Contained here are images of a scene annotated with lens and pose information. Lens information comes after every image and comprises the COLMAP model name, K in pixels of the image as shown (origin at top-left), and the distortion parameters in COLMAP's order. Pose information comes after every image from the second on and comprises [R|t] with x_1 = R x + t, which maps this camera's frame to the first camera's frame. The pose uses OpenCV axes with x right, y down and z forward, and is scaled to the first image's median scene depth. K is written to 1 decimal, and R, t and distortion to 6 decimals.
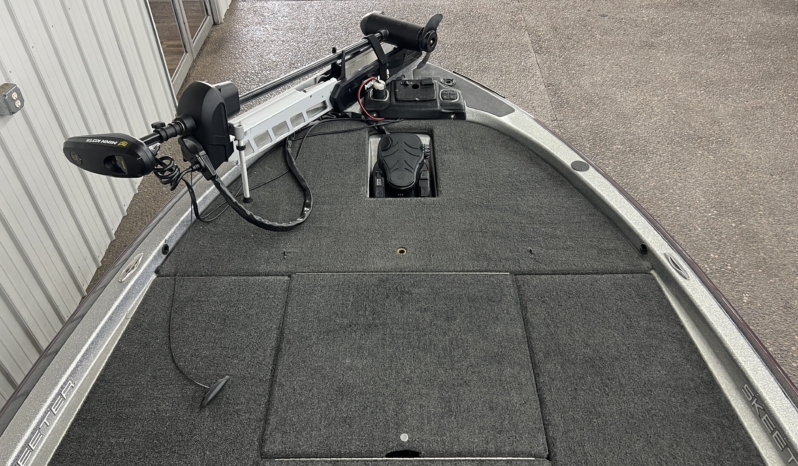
lens RADIAL K [[630.0, 0, 402.5], [0, 630.0, 232.7], [0, 0, 1]] dist [0.083857, -0.099740]
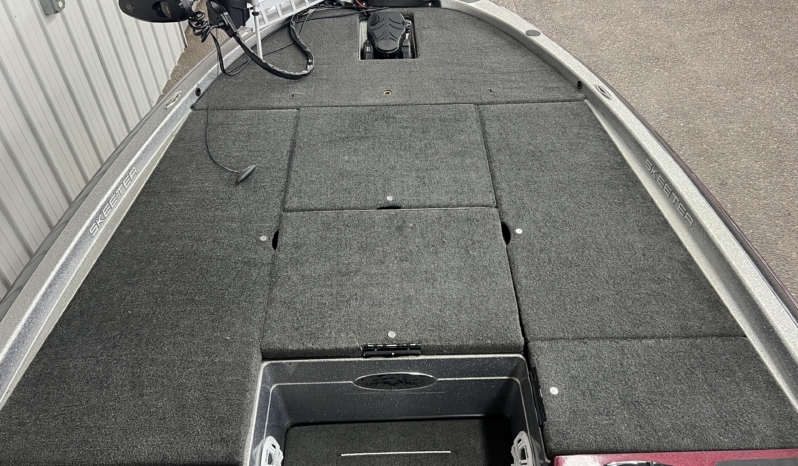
lens RADIAL K [[633.7, 0, 399.0], [0, 633.7, 233.0], [0, 0, 1]] dist [0.110264, -0.152466]
pose [[0.999883, -0.014399, 0.005210, 0.011282], [0.014357, 0.999865, 0.008042, 0.299875], [-0.005325, -0.007966, 0.999954, -0.264466]]
